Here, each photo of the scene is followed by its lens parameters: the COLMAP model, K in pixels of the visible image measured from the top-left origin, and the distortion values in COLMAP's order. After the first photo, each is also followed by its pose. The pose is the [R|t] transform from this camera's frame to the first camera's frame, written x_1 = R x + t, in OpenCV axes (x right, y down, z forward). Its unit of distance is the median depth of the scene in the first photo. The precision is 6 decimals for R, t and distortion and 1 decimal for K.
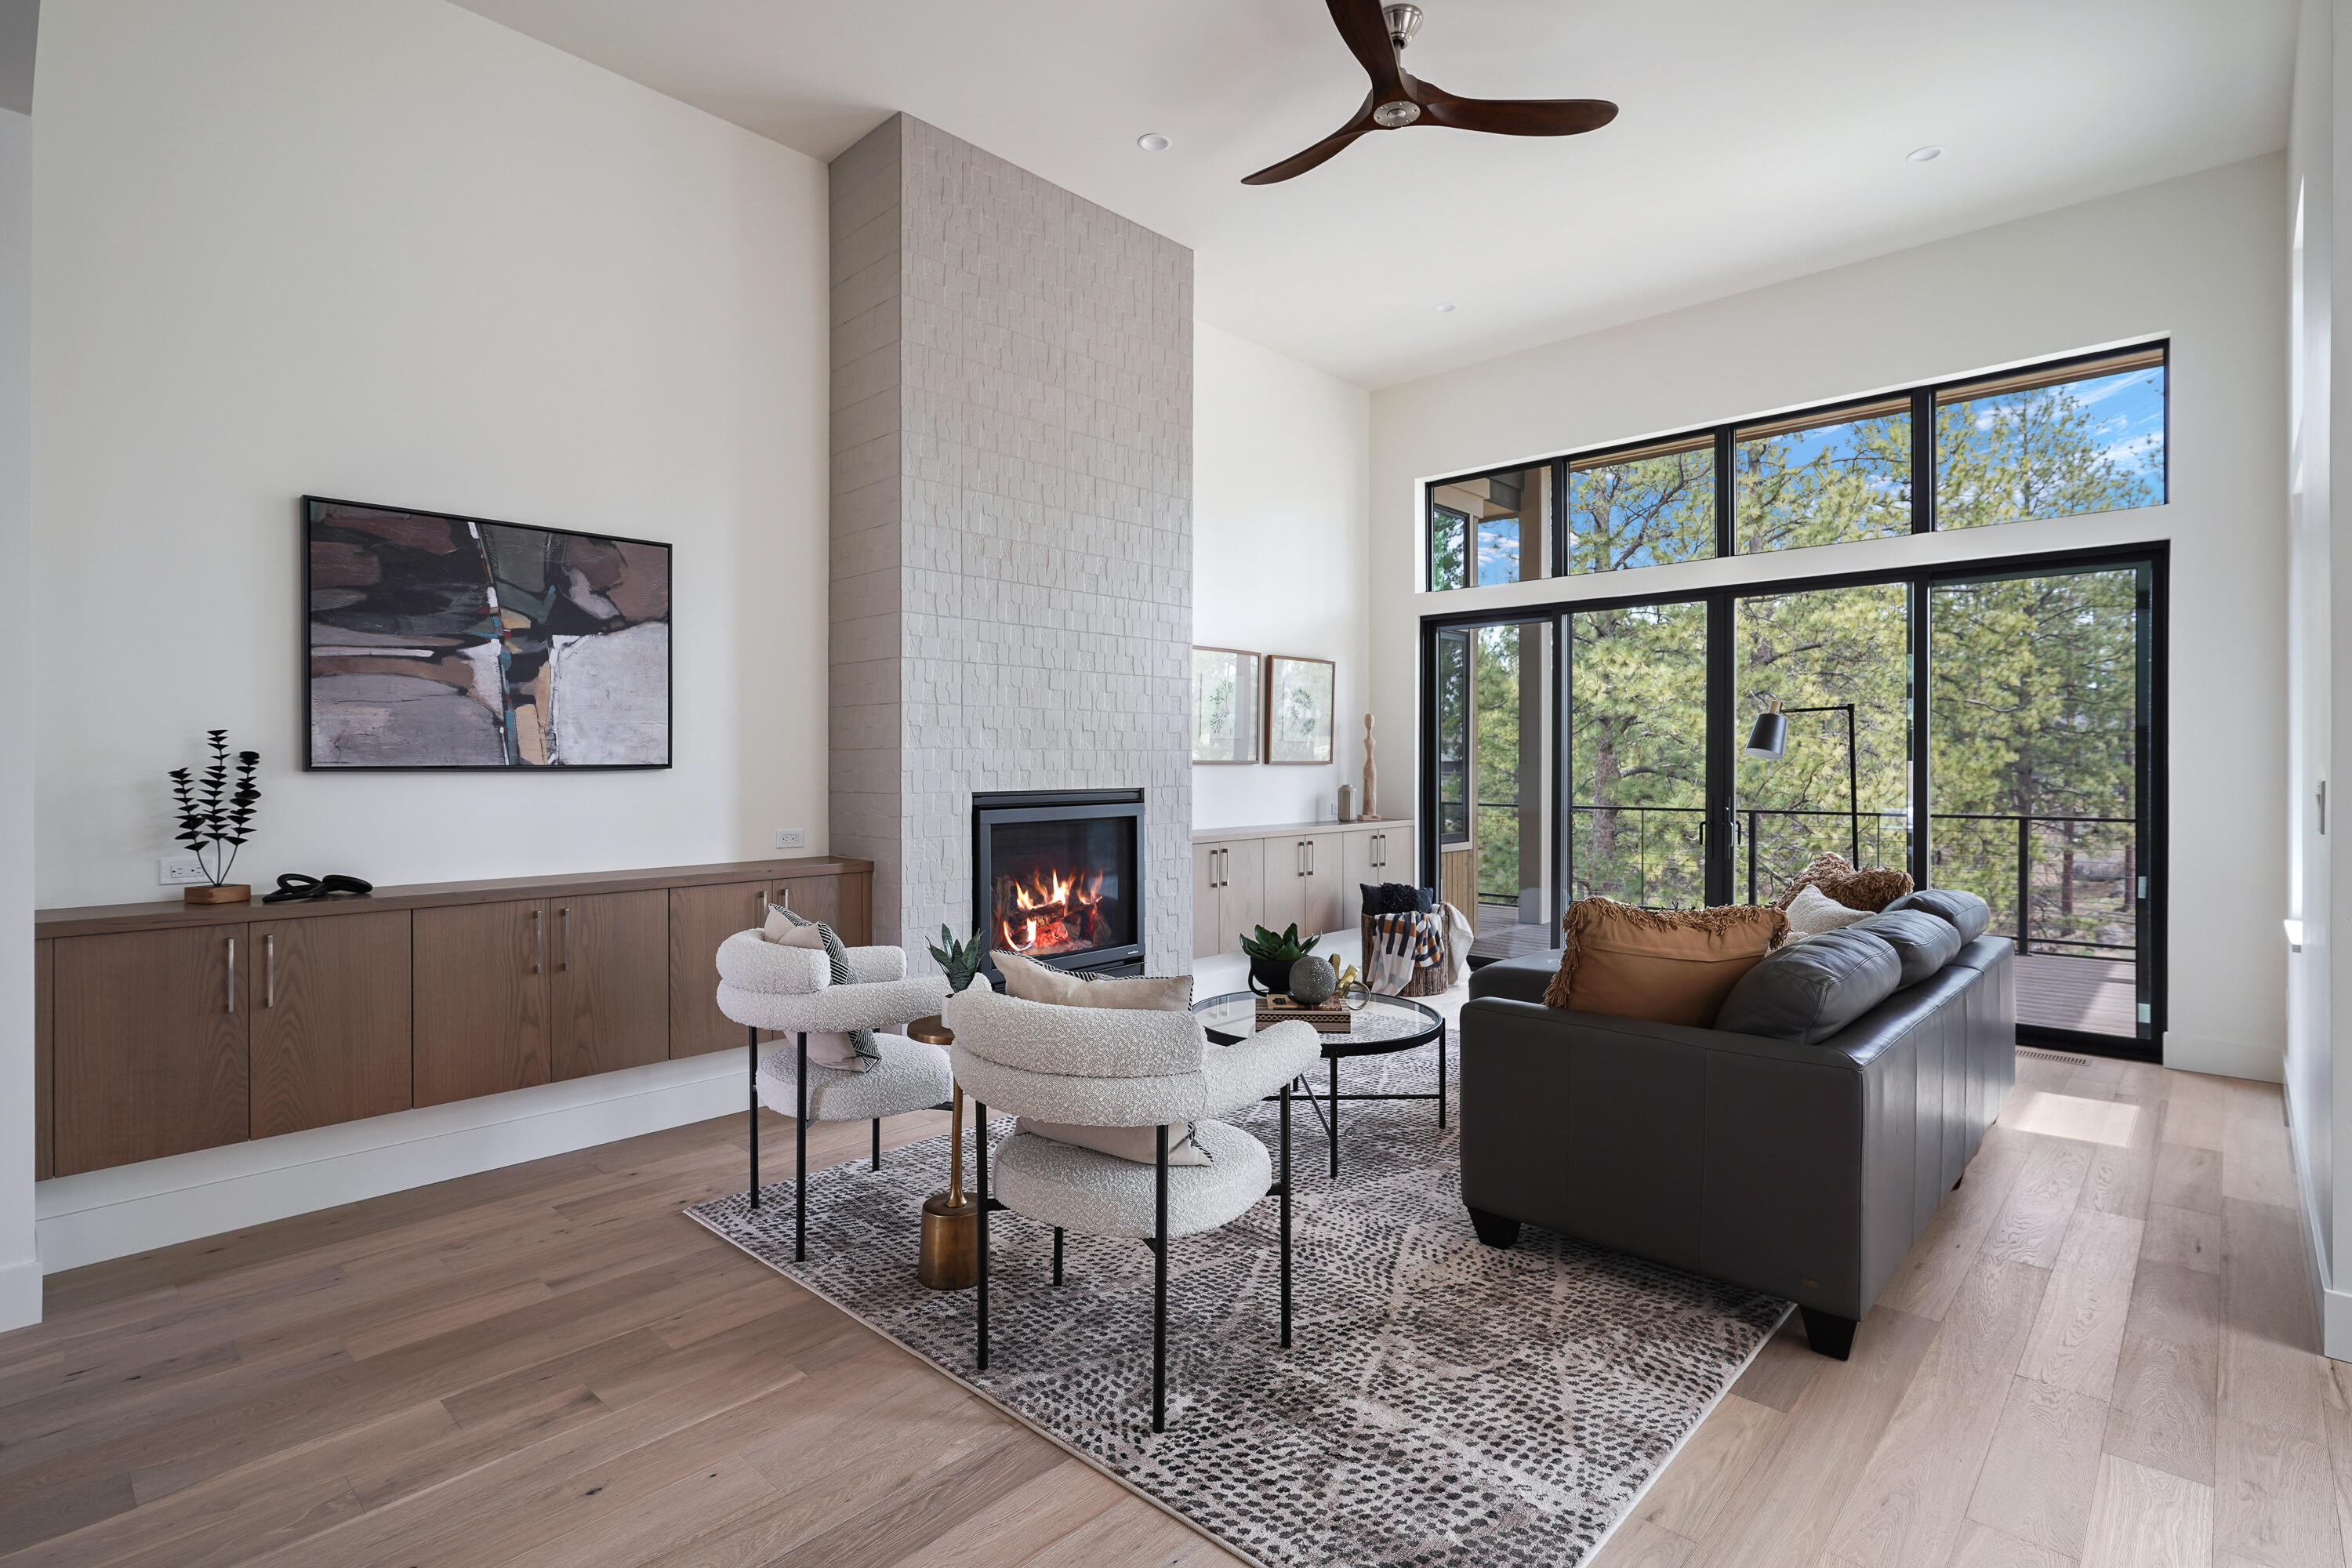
lens RADIAL K [[1130.2, 0, 1180.2], [0, 1130.2, 764.5], [0, 0, 1]] dist [0.001447, 0.000784]
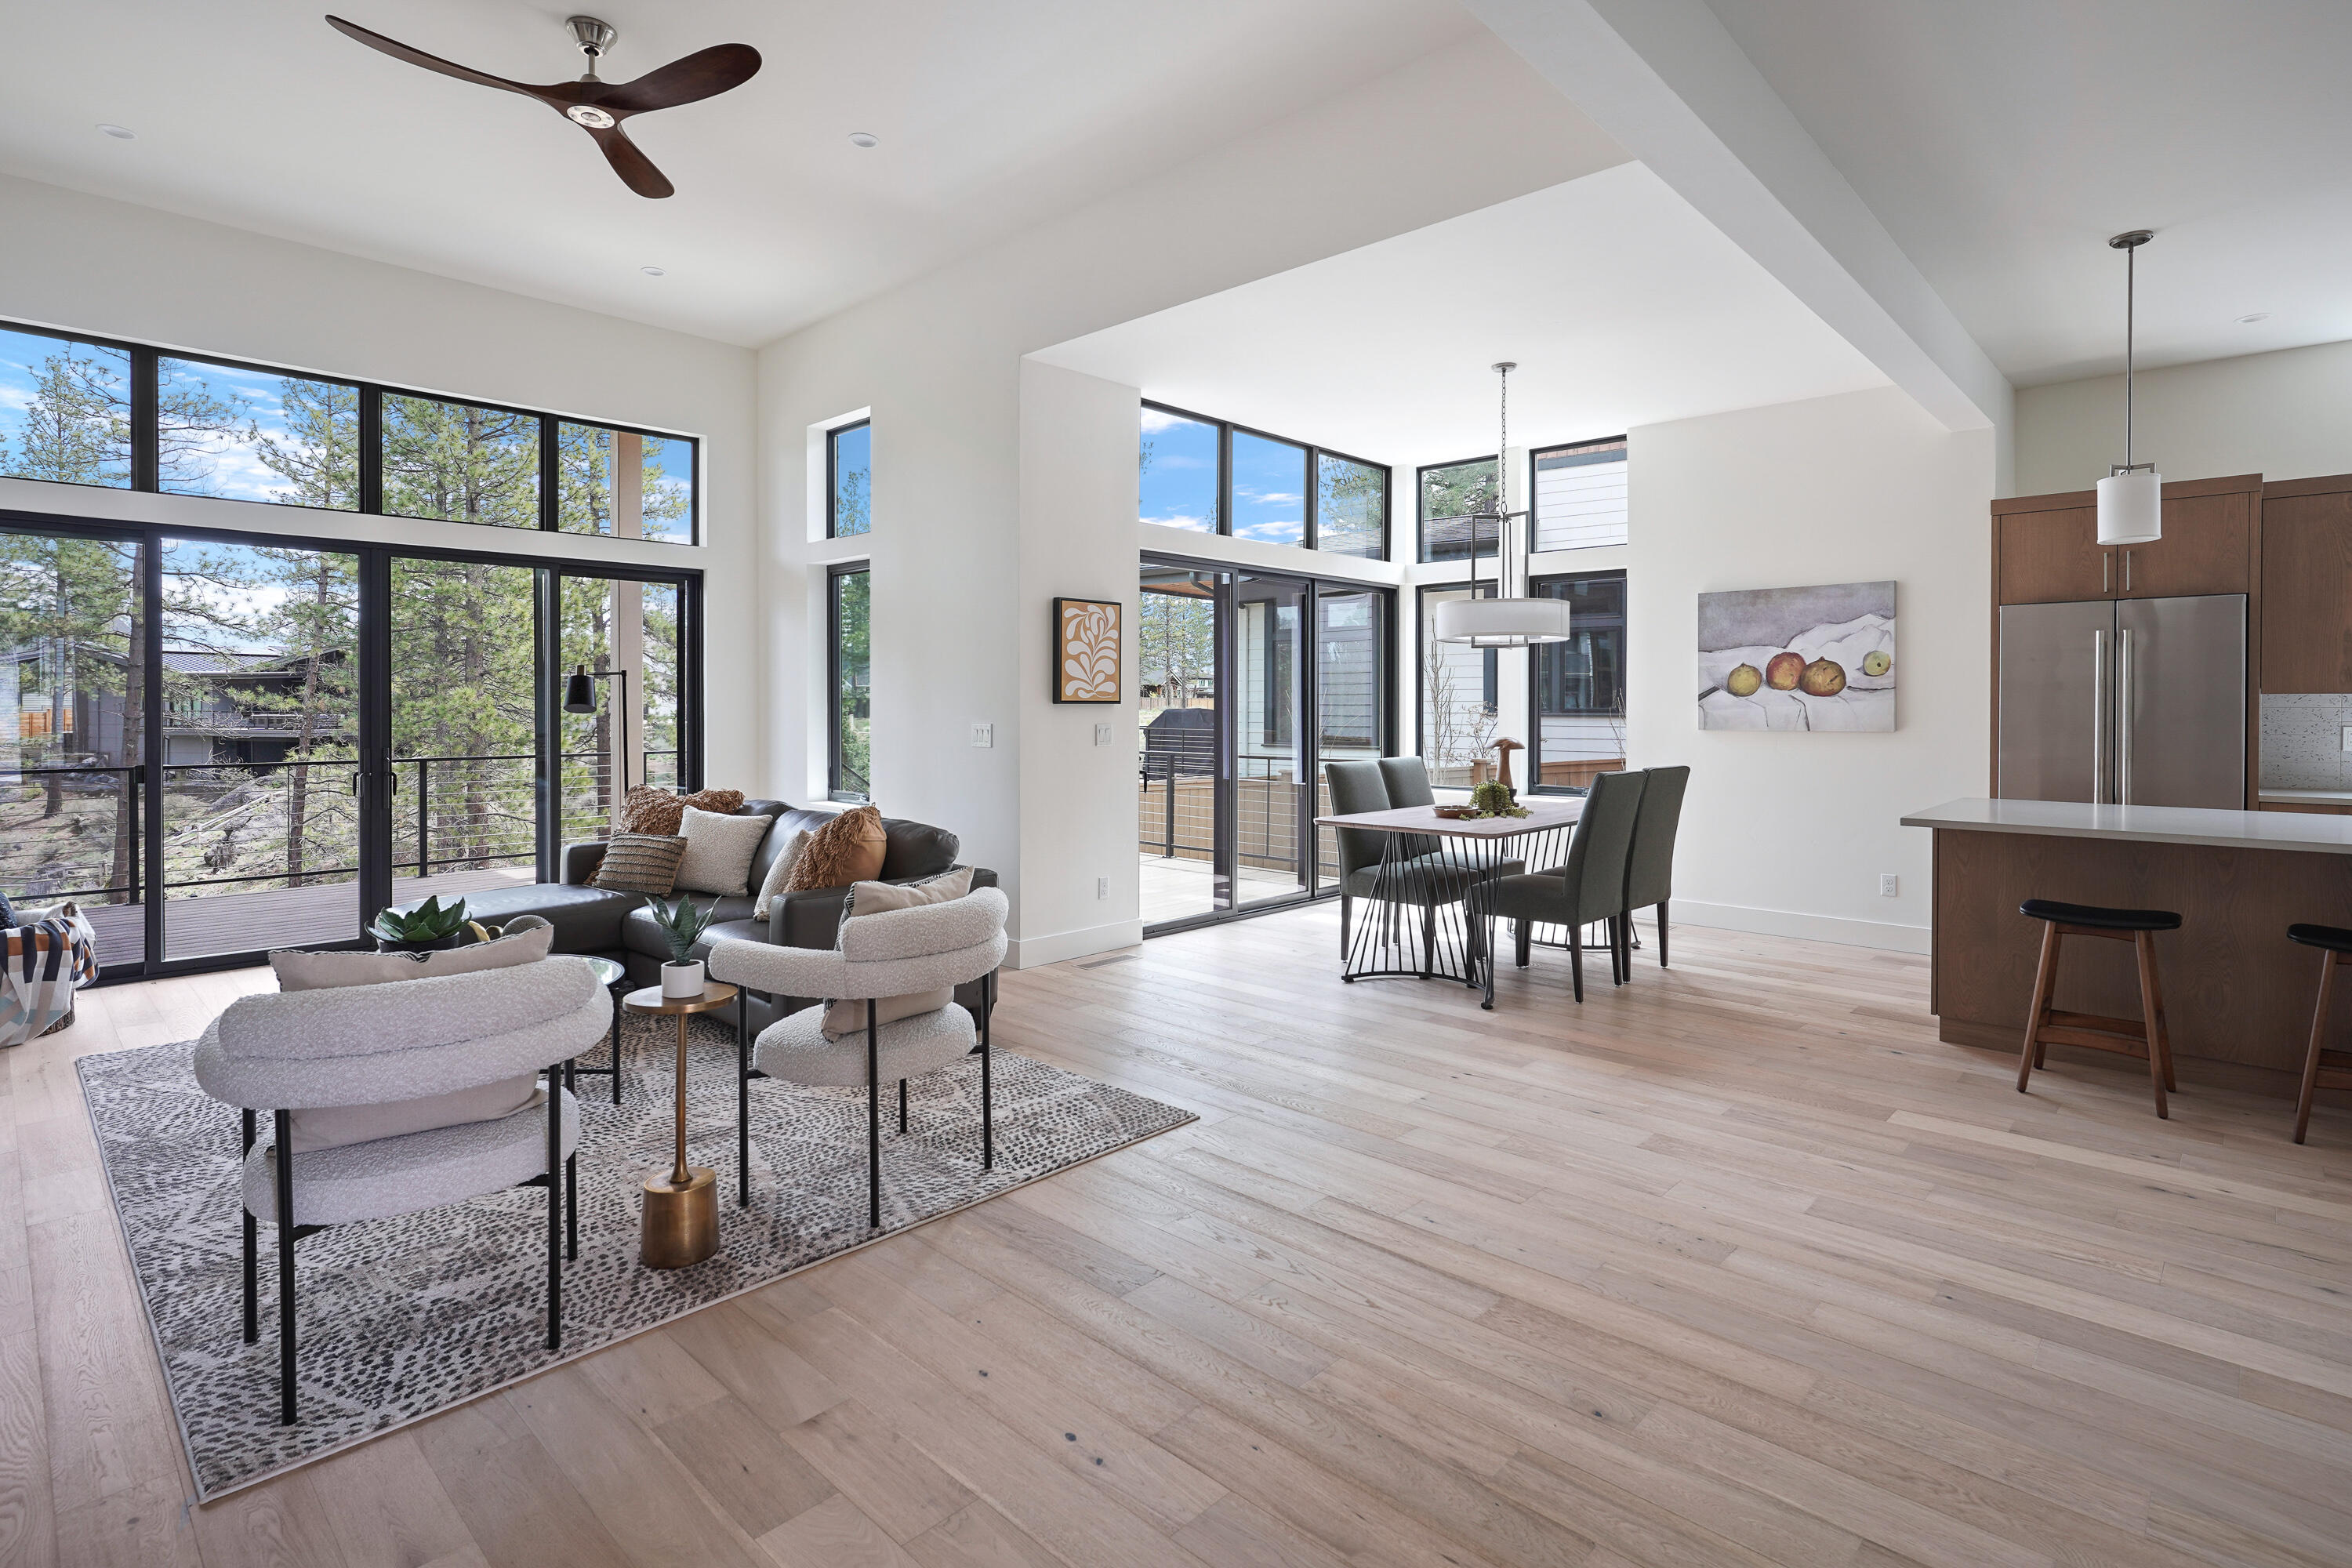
lens RADIAL K [[1130.2, 0, 1168.7], [0, 1130.2, 717.9], [0, 0, 1]] dist [0.001447, 0.000784]
pose [[0.023623, -0.009471, 0.999676, -1.344212], [0.001624, 0.999954, 0.009435, -0.018405], [-0.999720, 0.001401, 0.023637, 0.648484]]
